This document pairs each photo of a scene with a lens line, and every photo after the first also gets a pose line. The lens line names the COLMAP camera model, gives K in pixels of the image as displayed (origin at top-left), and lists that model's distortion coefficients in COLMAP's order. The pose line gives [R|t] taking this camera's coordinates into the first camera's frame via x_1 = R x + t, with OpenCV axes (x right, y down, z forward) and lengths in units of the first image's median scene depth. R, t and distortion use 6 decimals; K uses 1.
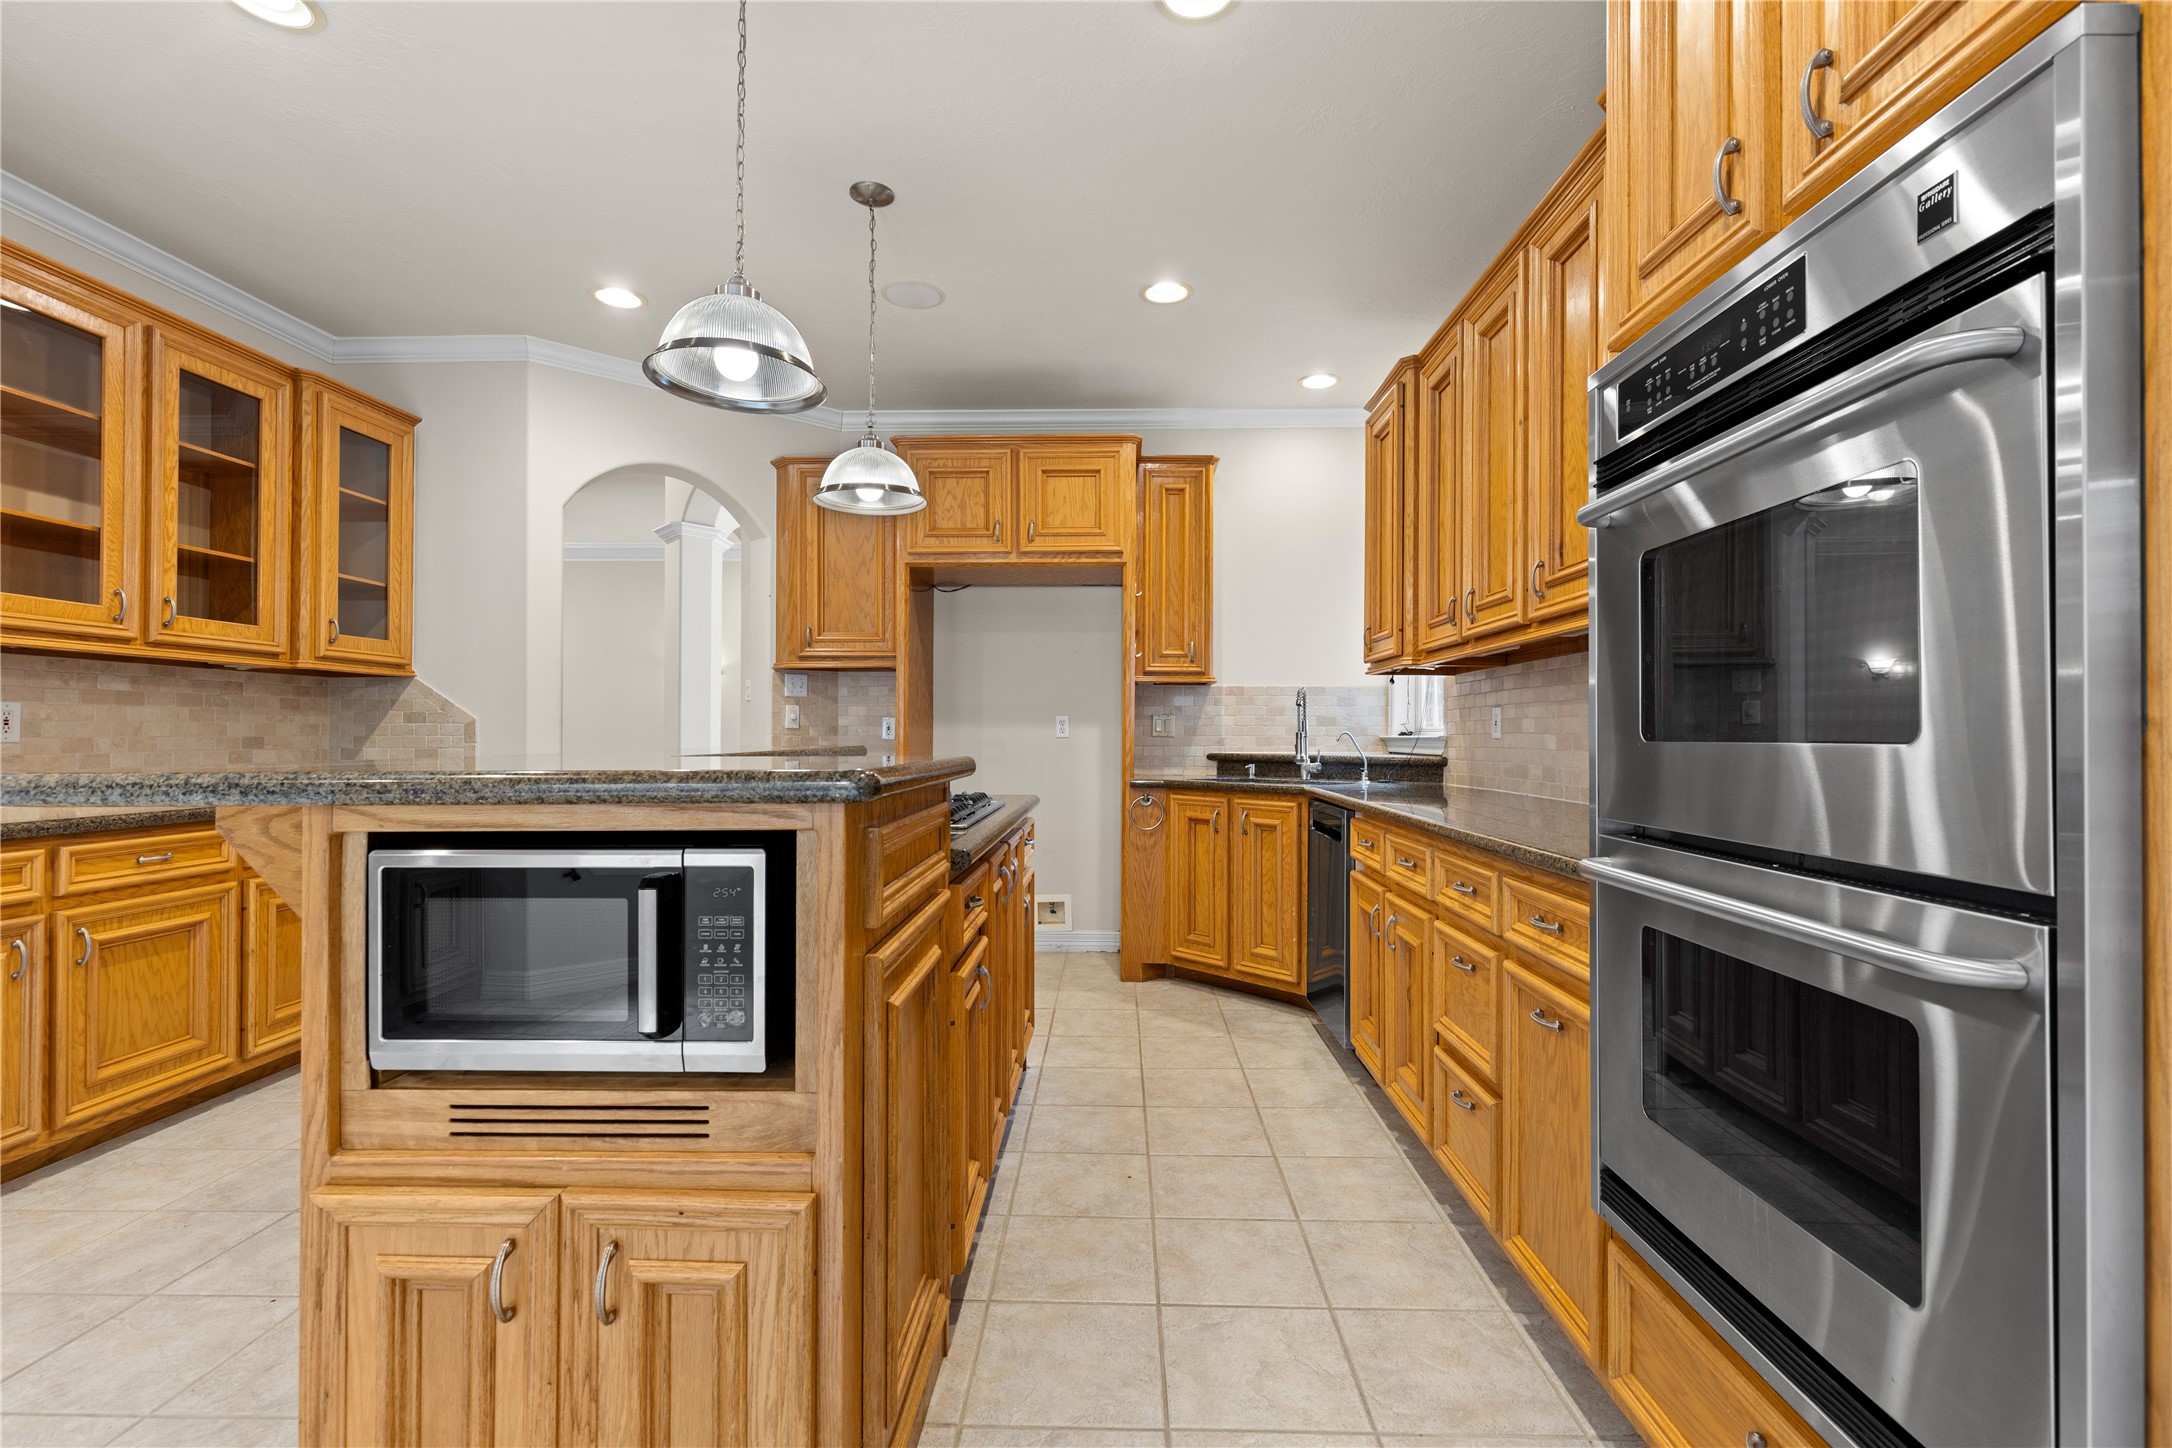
lens RADIAL K [[965.7, 0, 1086.0], [0, 965.7, 724.0], [0, 0, 1]] dist [0.009486, -0.000923]
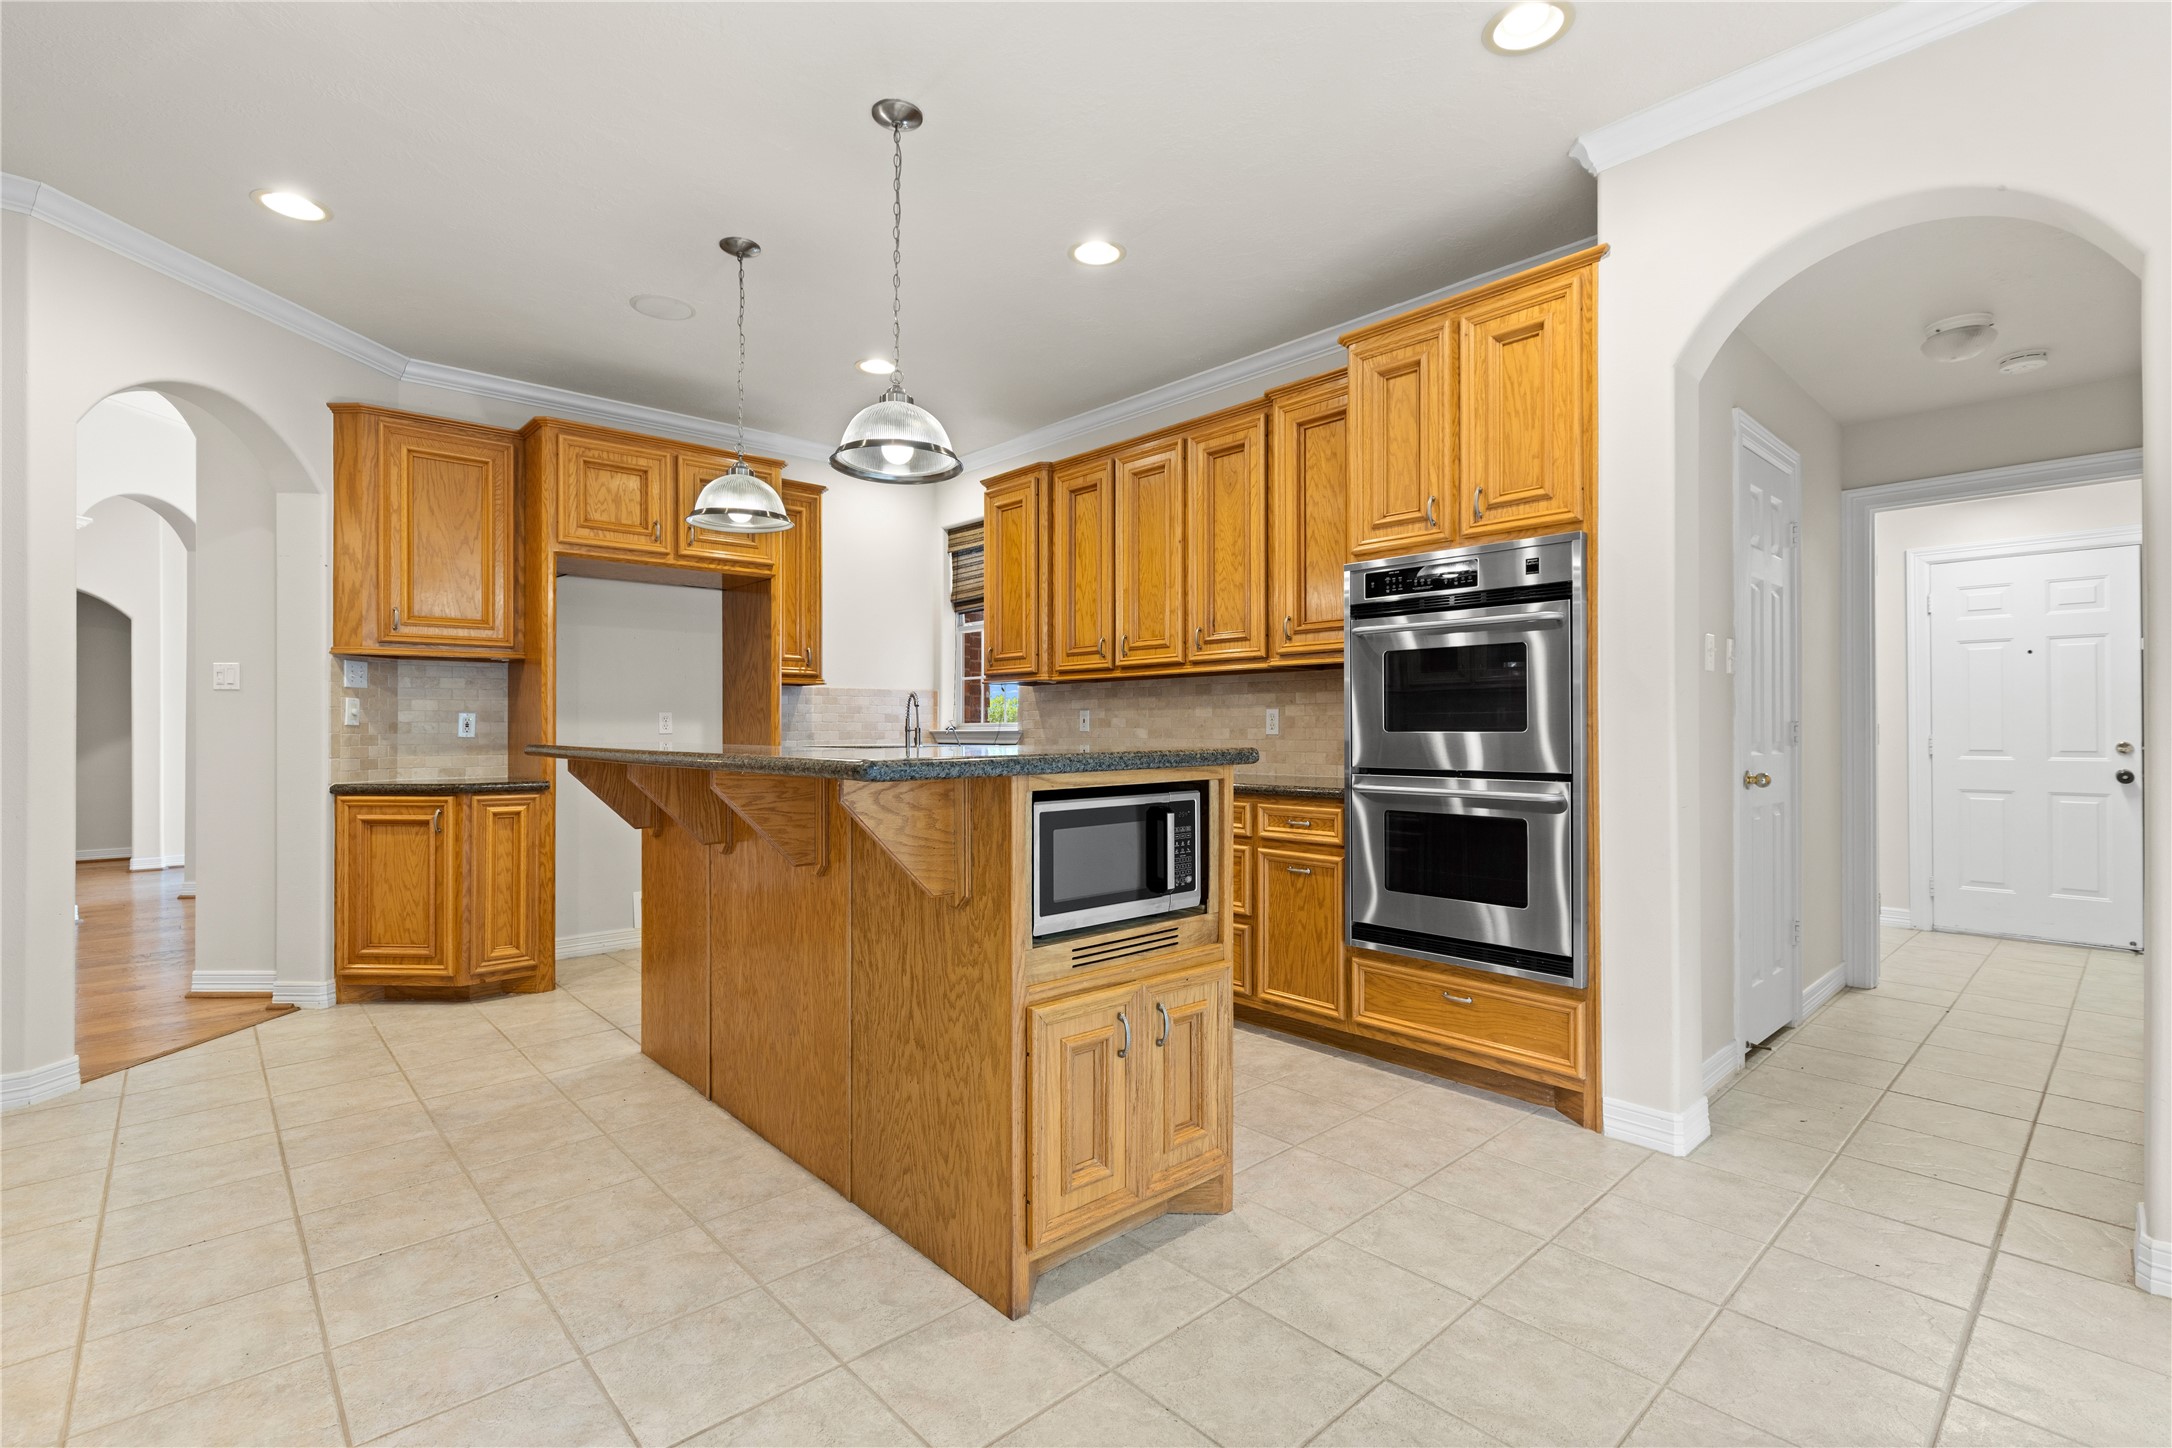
lens RADIAL K [[1003.0, 0, 1086.0], [0, 1003.0, 724.0], [0, 0, 1]] dist [-0.001278, -0.000396]
pose [[0.717525, -0.001060, 0.696532, -1.121624], [-0.002671, 0.999987, 0.004274, -0.005194], [-0.696527, -0.004927, 0.717513, -0.162917]]
